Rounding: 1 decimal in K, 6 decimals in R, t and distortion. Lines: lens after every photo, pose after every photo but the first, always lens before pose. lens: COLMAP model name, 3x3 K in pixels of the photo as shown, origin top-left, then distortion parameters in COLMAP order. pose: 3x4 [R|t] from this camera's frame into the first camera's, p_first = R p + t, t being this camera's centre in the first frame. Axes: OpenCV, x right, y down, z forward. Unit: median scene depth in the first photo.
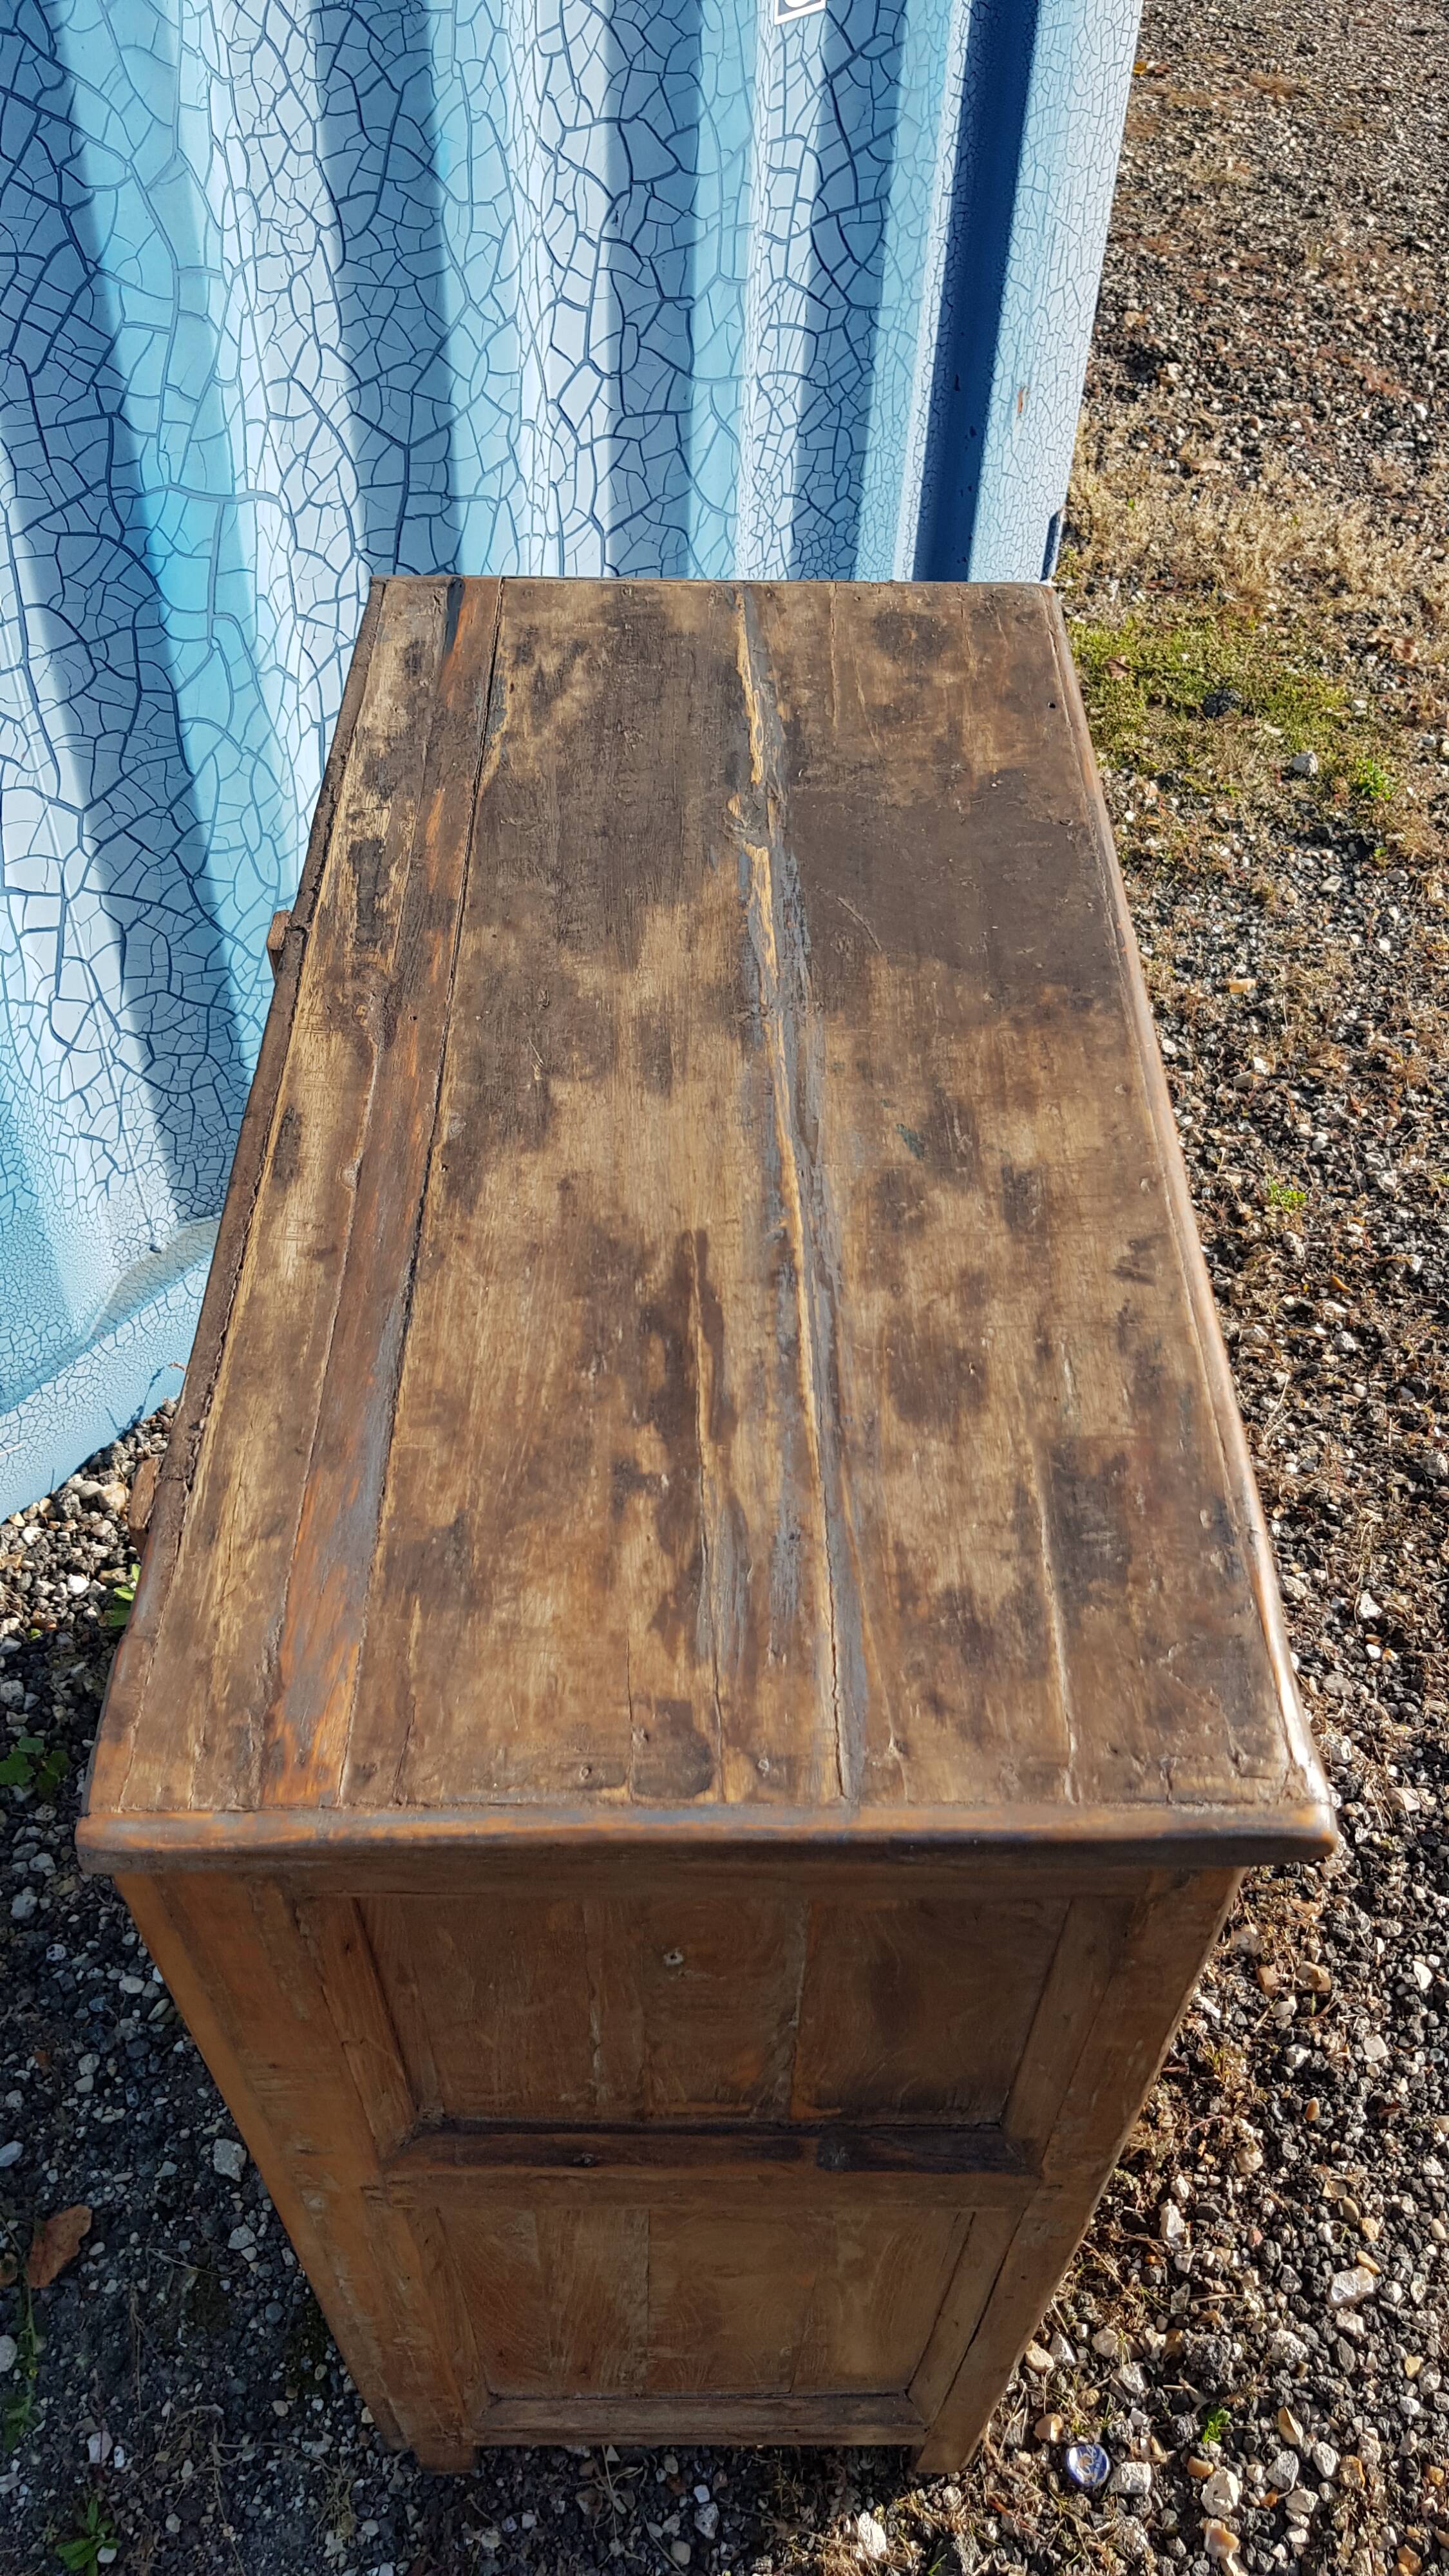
lens RADIAL K [[2006.2, 0, 726.2], [0, 2006.2, 1286.0], [0, 0, 1]] dist [0.068417, -0.129949]
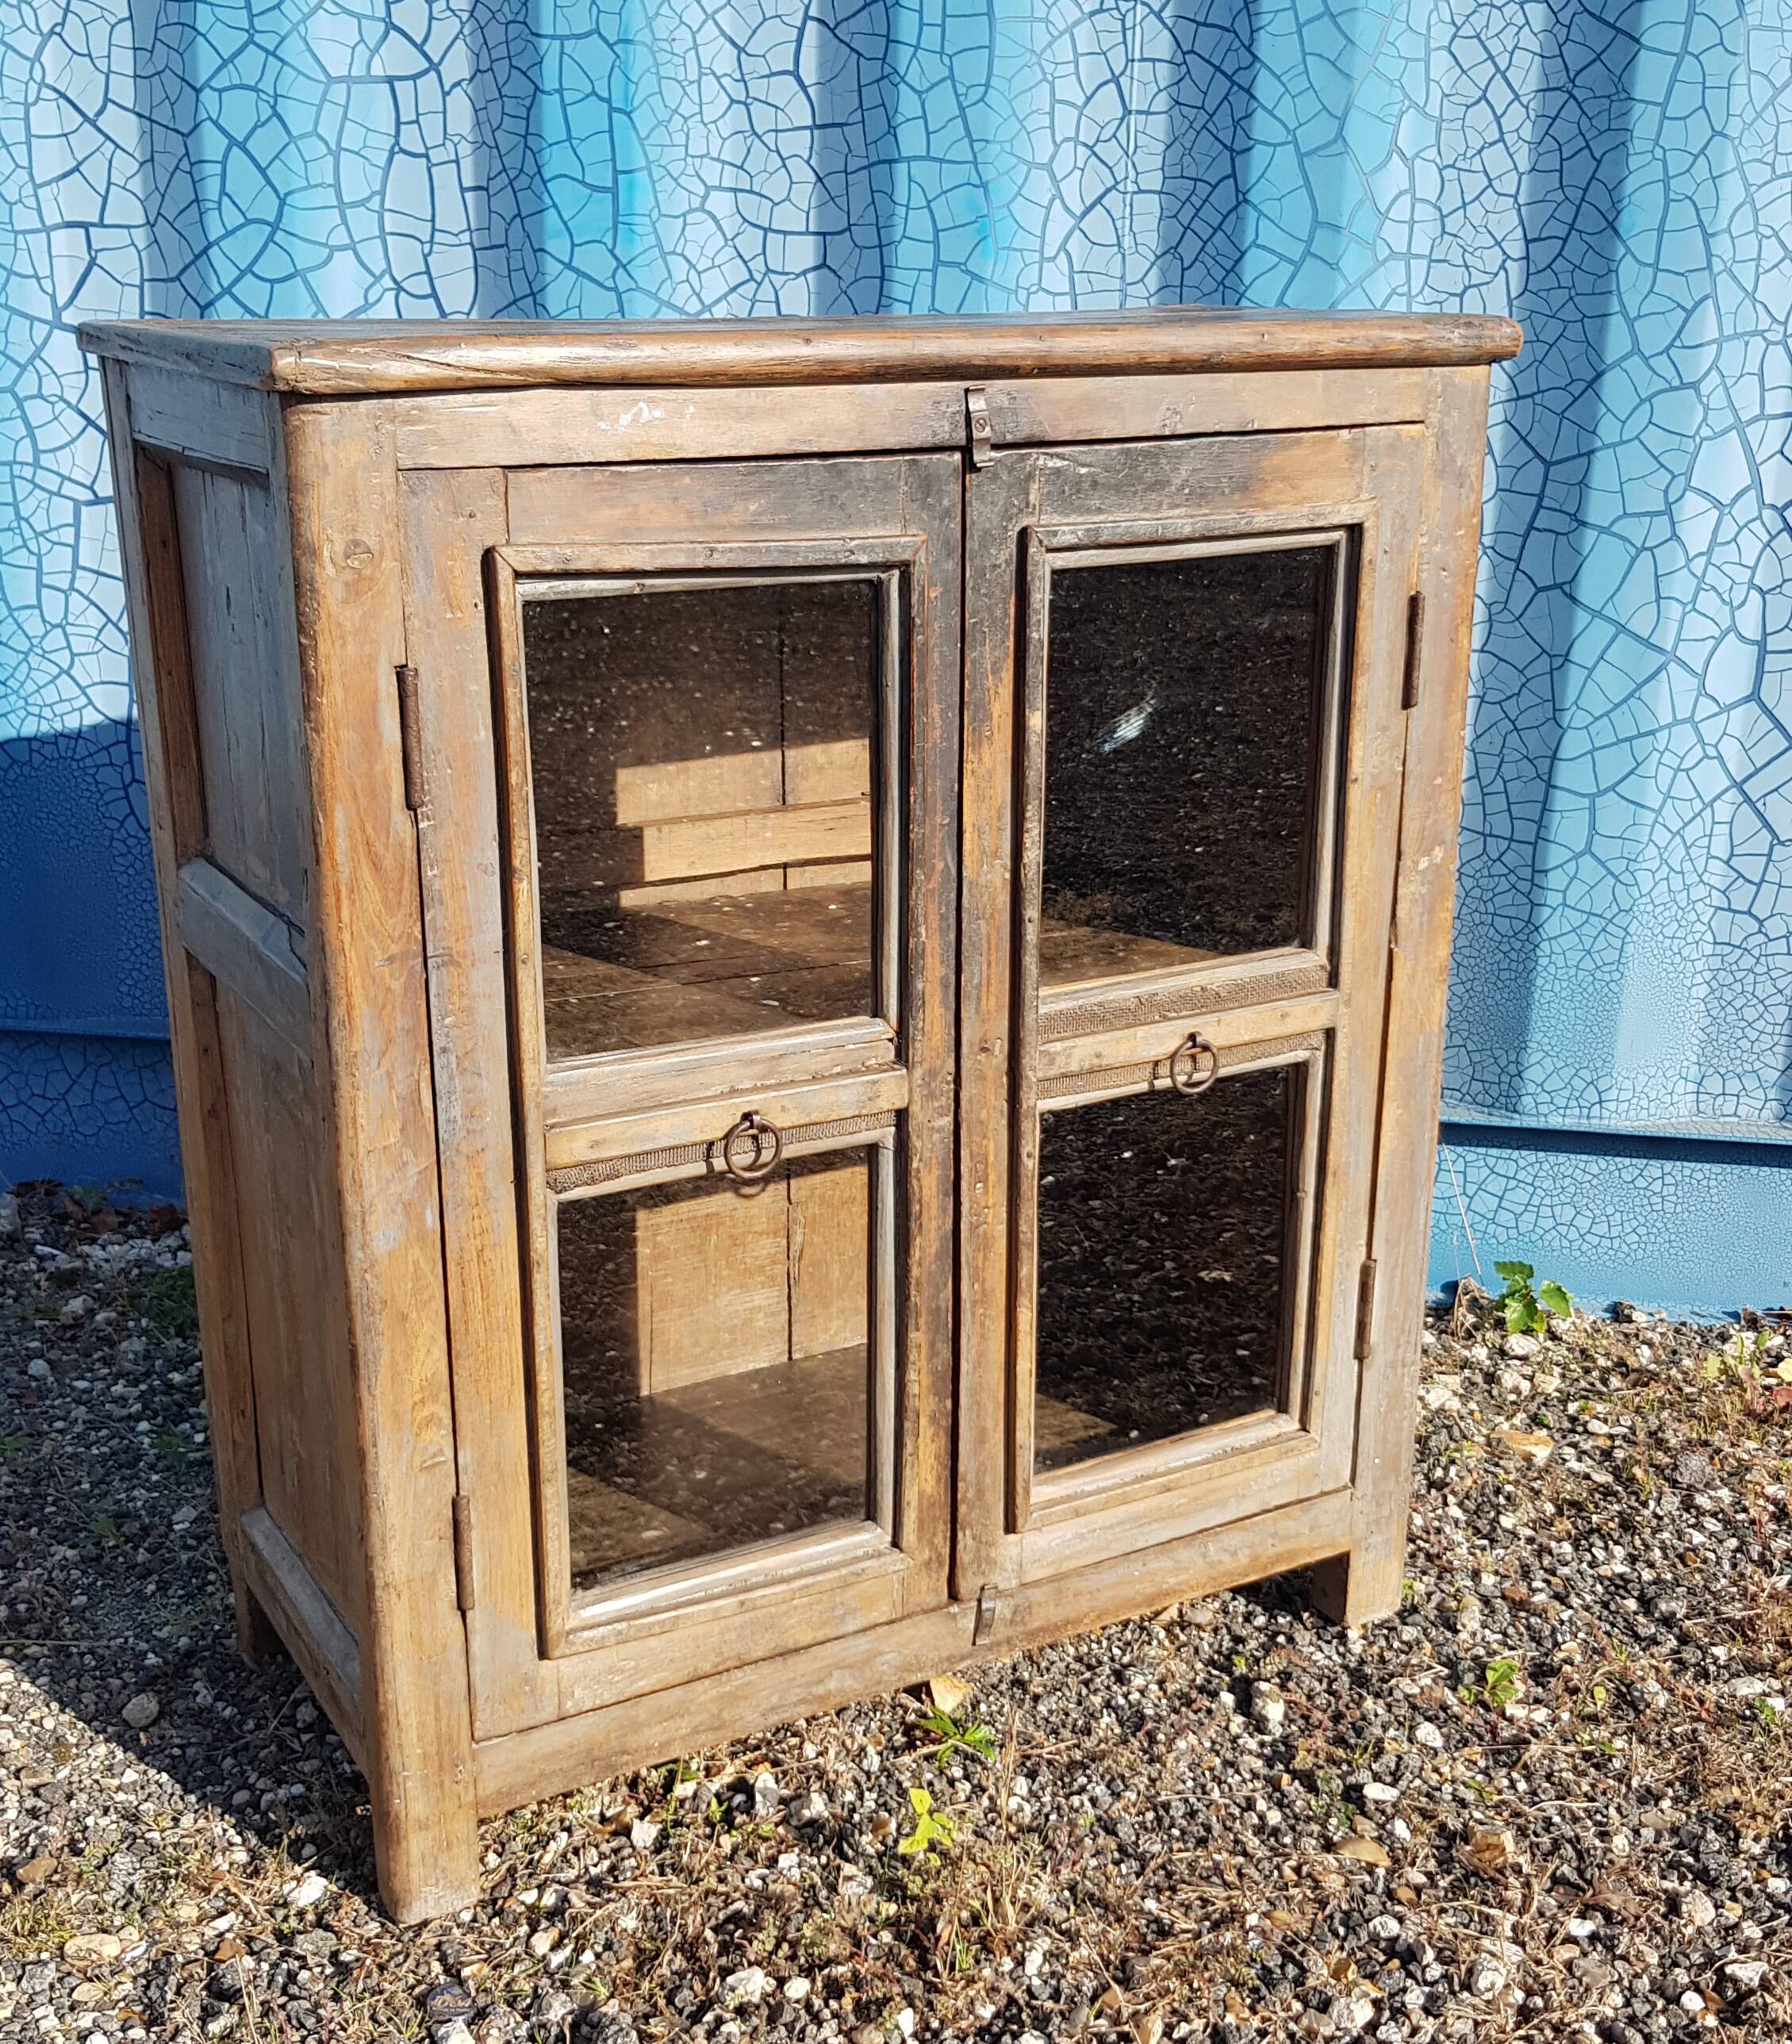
lens RADIAL K [[2463.0, 0, 902.2], [0, 2463.0, 1063.3], [0, 0, 1]] dist [0.119101, -0.267392]
pose [[0.483301, 0.251181, -0.838647, 1.060223], [-0.640623, 0.754377, -0.143241, 0.306240], [0.596676, 0.606484, 0.525503, 0.307372]]
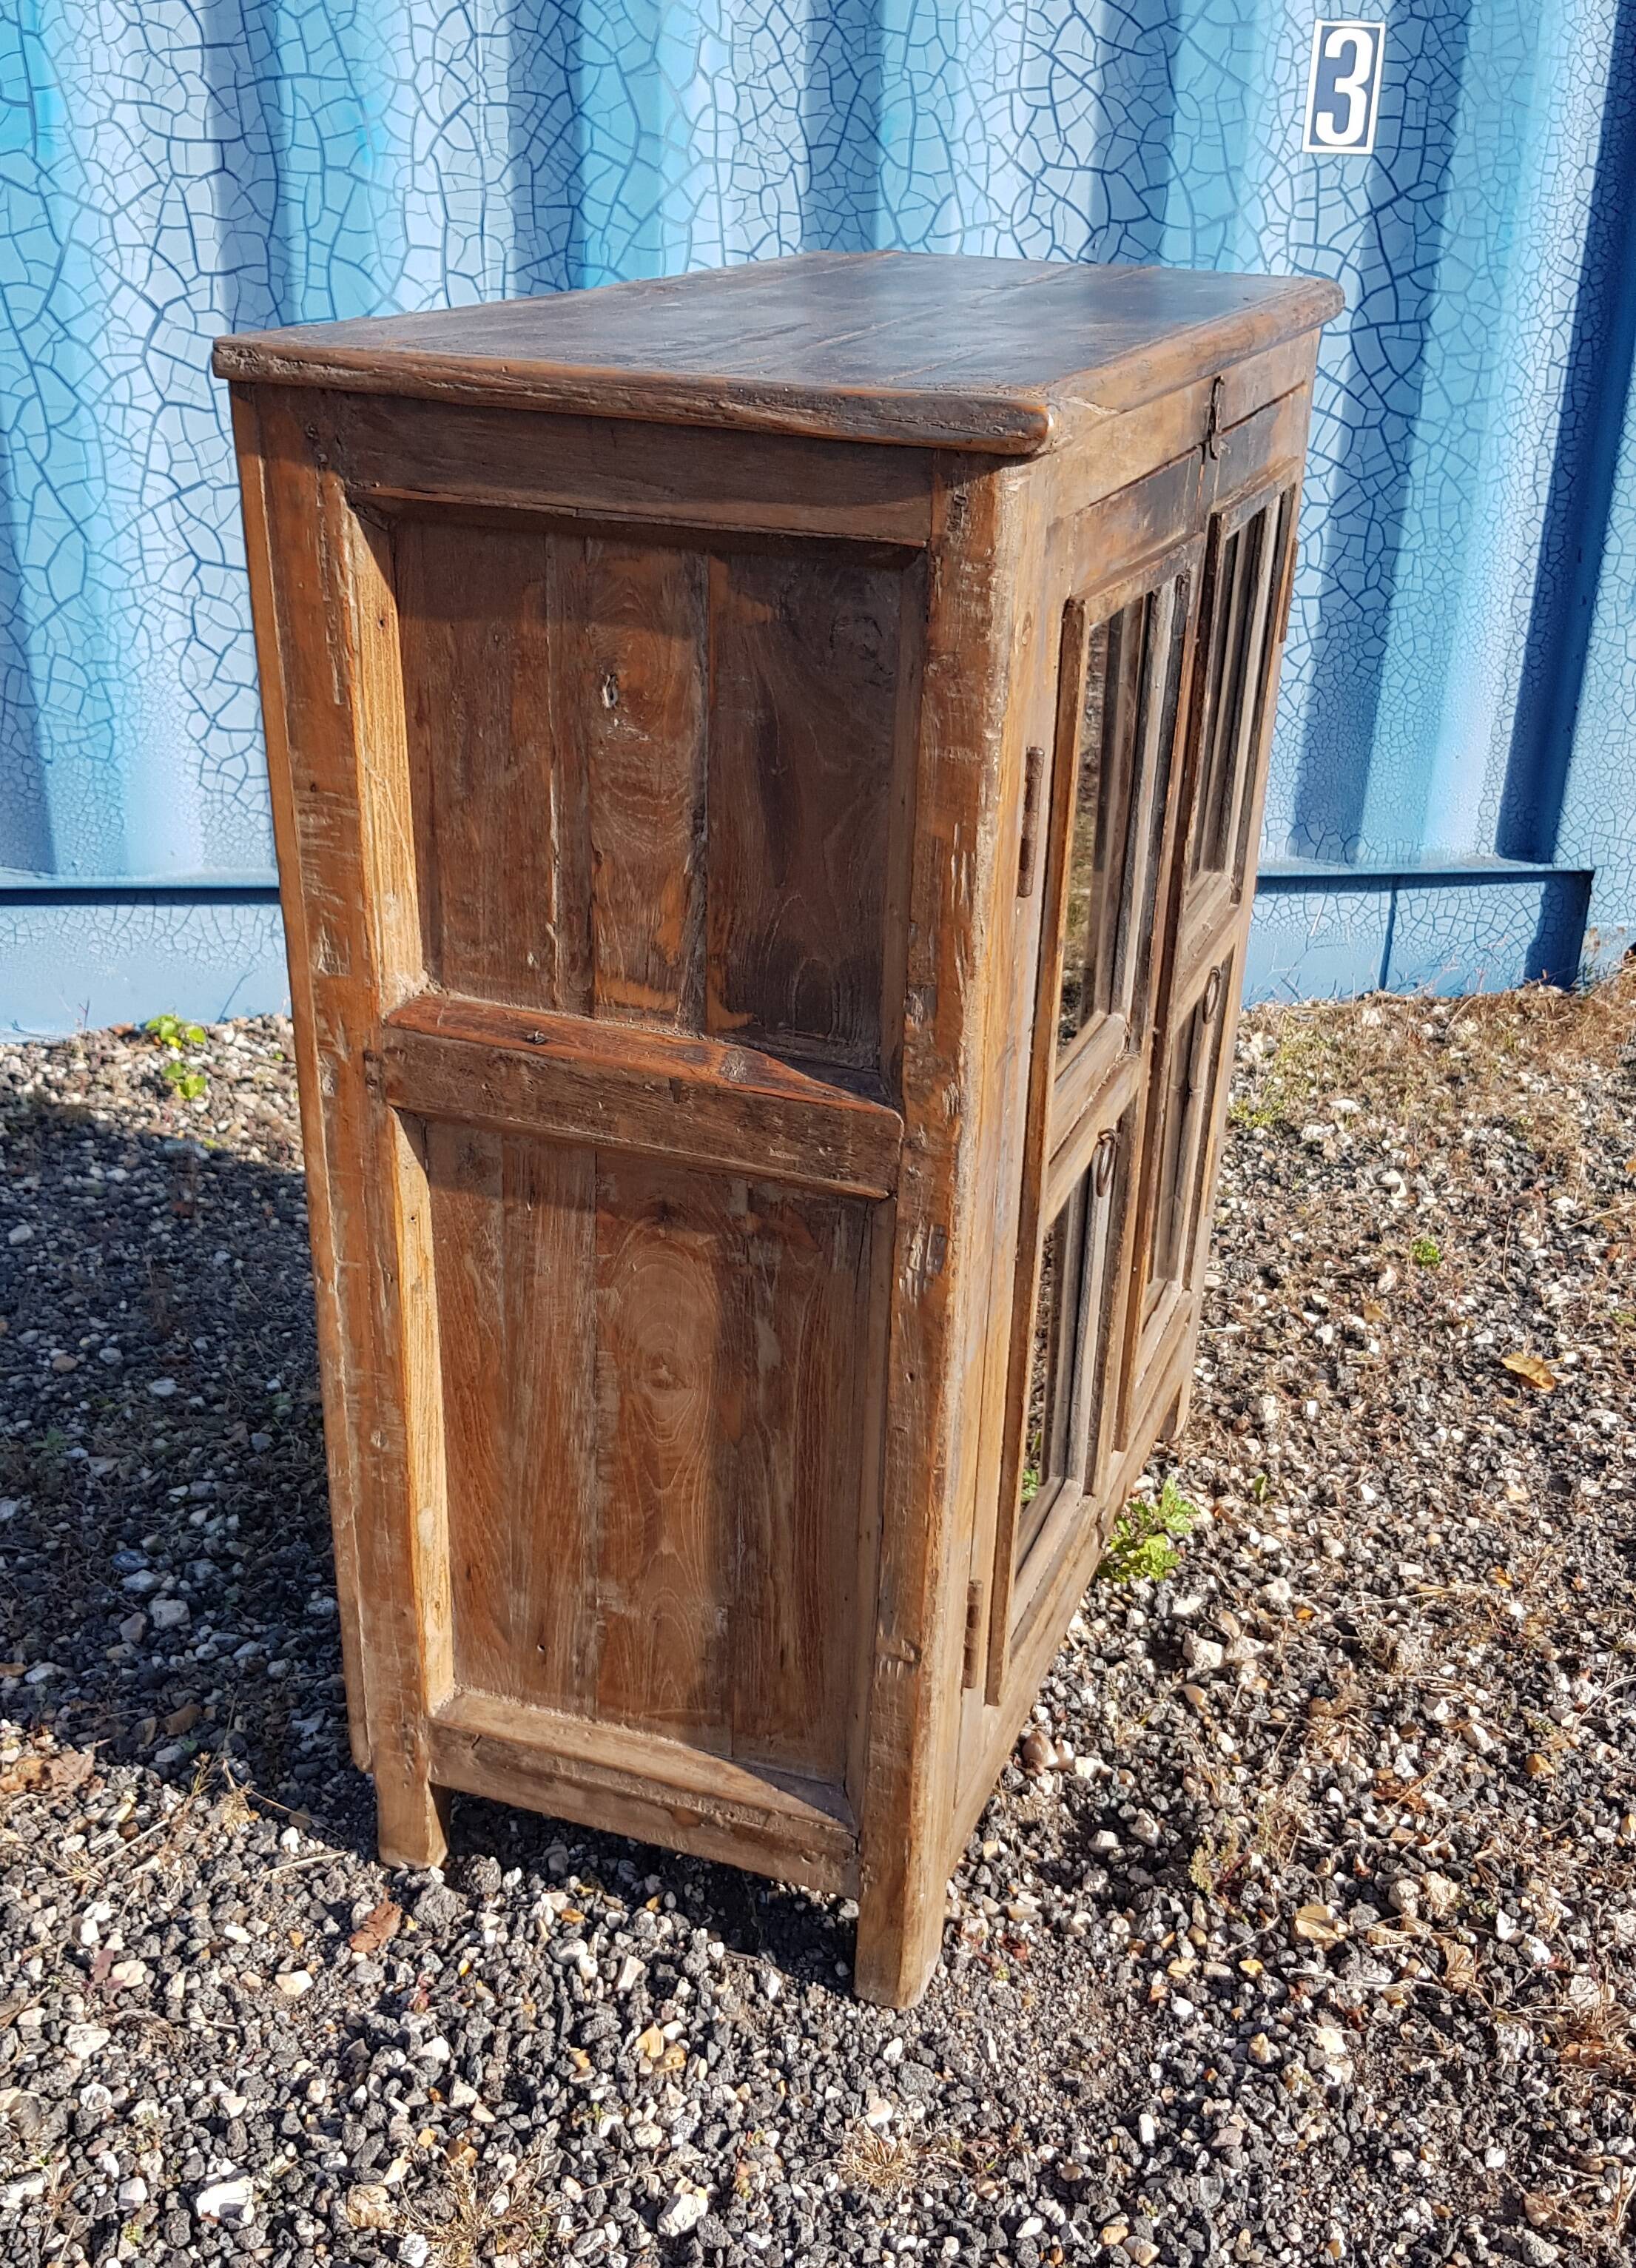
lens RADIAL K [[2303.4, 0, 790.7], [0, 2303.4, 1223.2], [0, 0, 1]] dist [0.054874, -0.115146]
pose [[0.676854, 0.301785, -0.671413, 1.257540], [-0.533654, 0.829416, -0.165174, 0.438226], [0.507033, 0.470101, 0.722442, 0.136178]]
